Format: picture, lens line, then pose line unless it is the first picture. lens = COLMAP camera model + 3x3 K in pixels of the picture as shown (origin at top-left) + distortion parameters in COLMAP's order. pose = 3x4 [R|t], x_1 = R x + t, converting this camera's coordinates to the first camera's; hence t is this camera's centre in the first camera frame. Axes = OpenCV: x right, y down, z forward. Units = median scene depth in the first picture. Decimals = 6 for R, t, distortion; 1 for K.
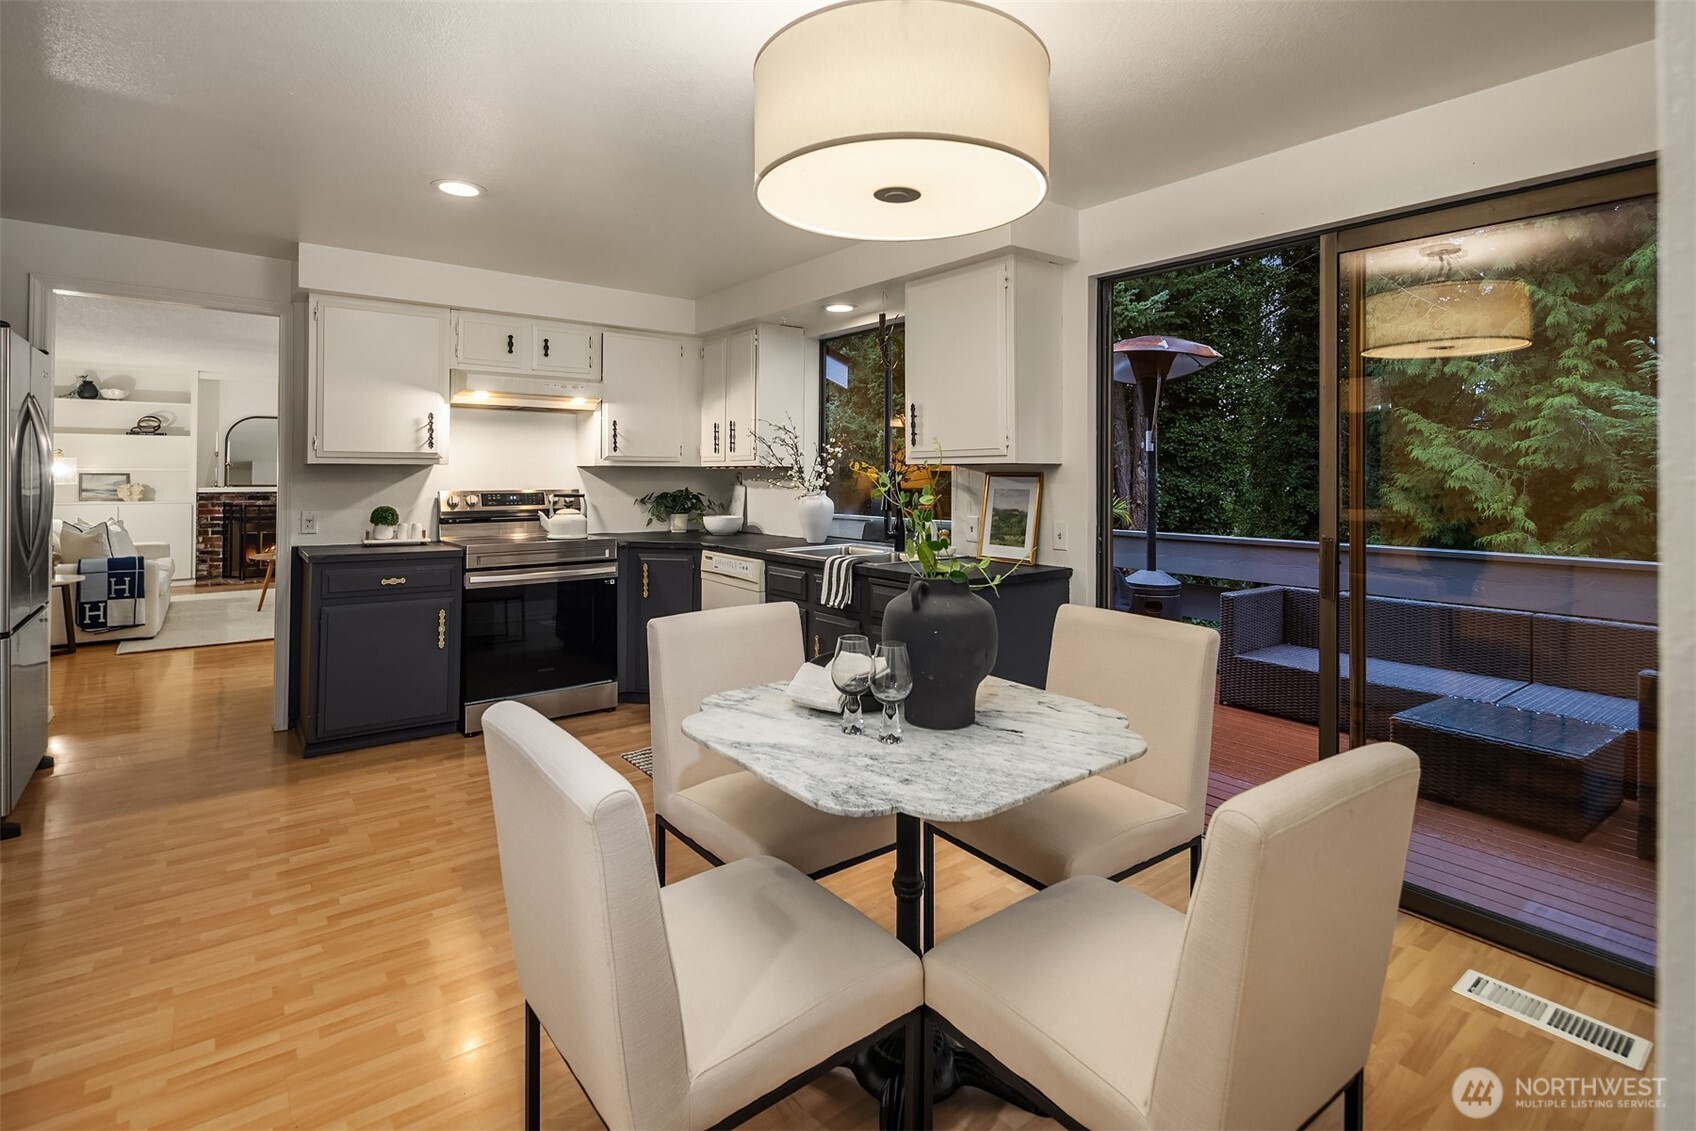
lens RADIAL K [[810.8, 0, 837.7], [0, 810.8, 470.4], [0, 0, 1]] dist [0.001253, -0.000230]
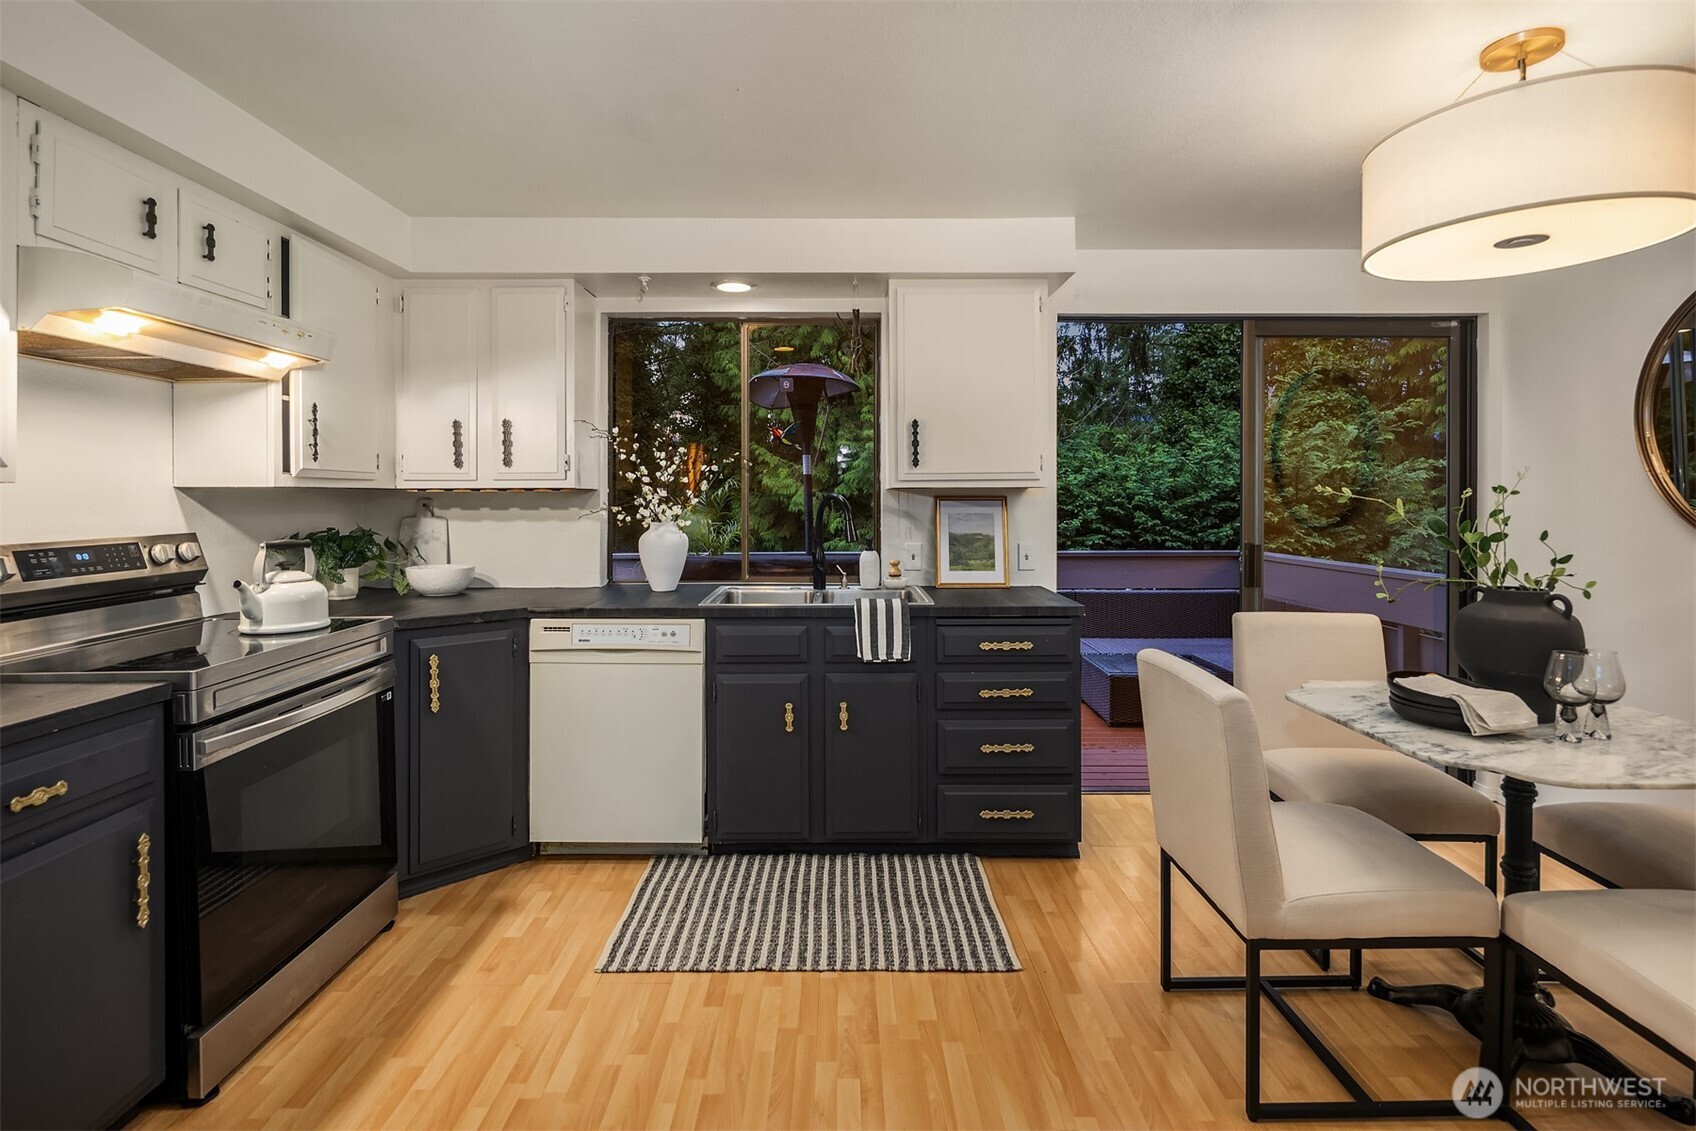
lens RADIAL K [[824.1, 0, 843.3], [0, 824.1, 501.7], [0, 0, 1]] dist [0.000030, 0.018452]
pose [[0.608261, -0.008533, 0.793691, -0.628335], [0.002358, 0.999957, 0.008943, -0.000194], [-0.793734, -0.003568, 0.608255, 0.475923]]
